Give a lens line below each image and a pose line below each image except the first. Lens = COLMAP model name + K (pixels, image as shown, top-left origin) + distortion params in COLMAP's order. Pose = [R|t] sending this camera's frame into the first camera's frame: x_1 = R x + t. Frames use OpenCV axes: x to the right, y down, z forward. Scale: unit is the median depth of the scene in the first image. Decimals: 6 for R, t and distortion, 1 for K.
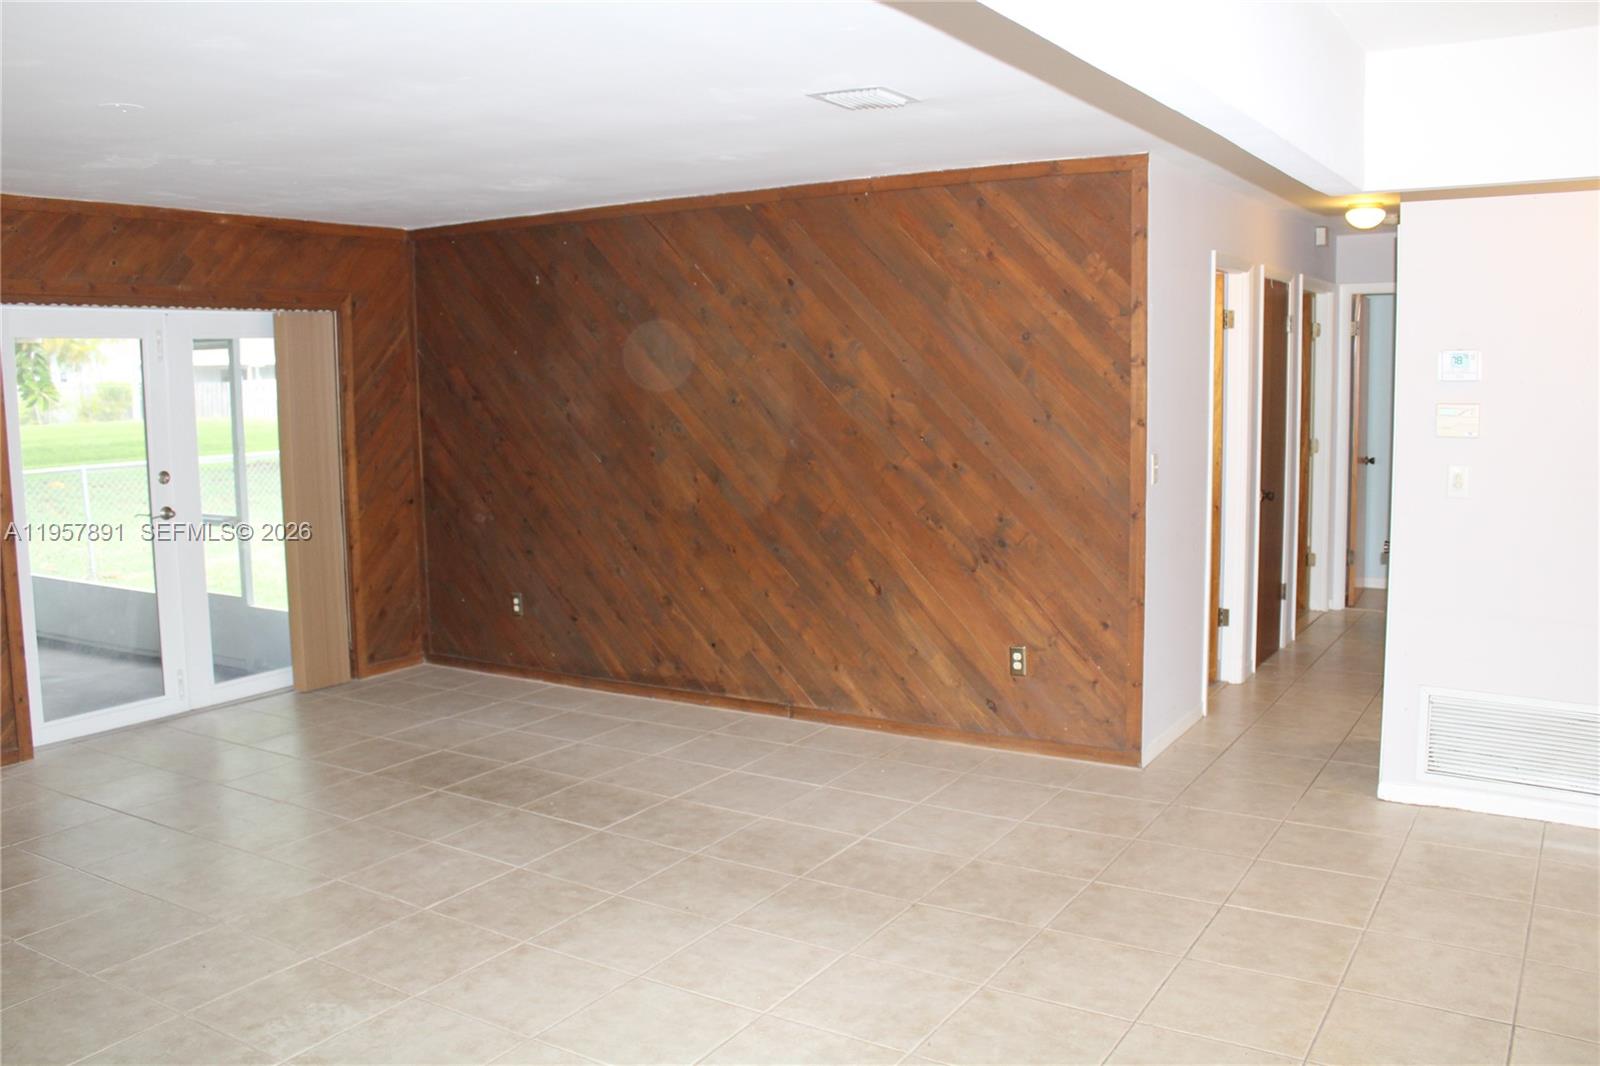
lens RADIAL K [[1322.6, 0, 797.4], [0, 1322.6, 522.8], [0, 0, 1]] dist [-0.170364, 0.146406]
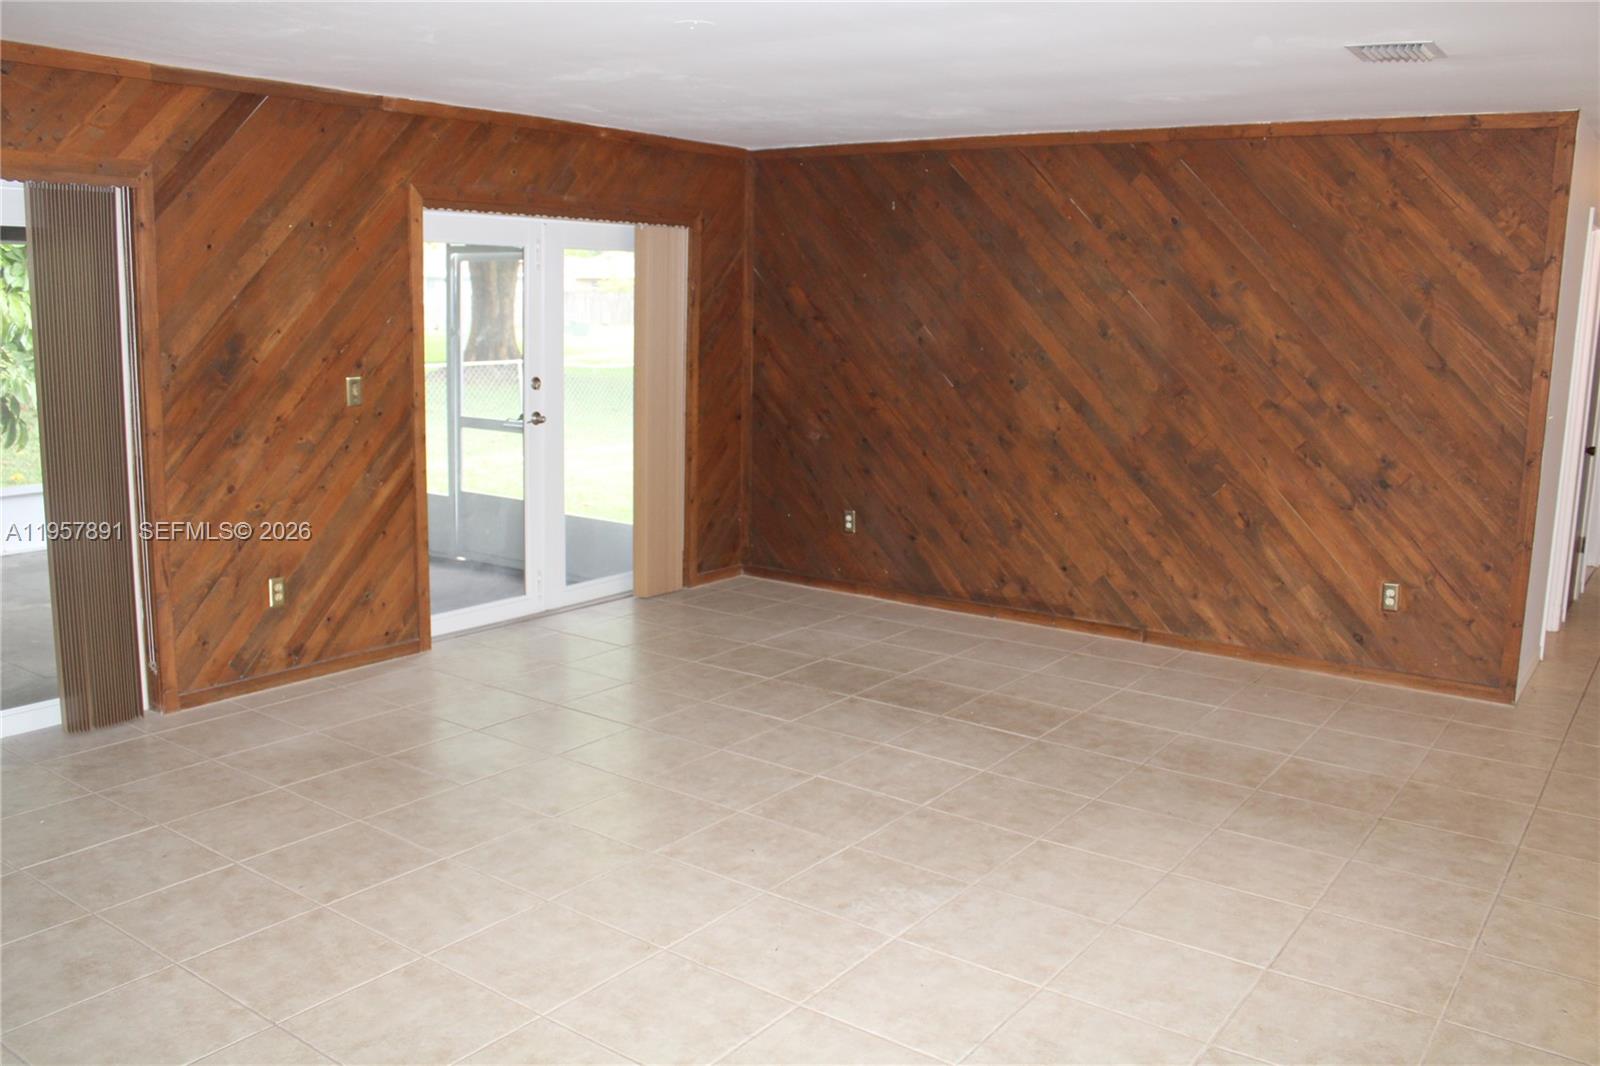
lens RADIAL K [[1322.6, 0, 797.4], [0, 1322.6, 522.8], [0, 0, 1]] dist [-0.170364, 0.146406]
pose [[0.996928, 0.046675, -0.062901, -0.227334], [-0.043229, 0.997545, 0.055085, 0.009639], [0.065318, -0.052197, 0.996498, -0.042101]]
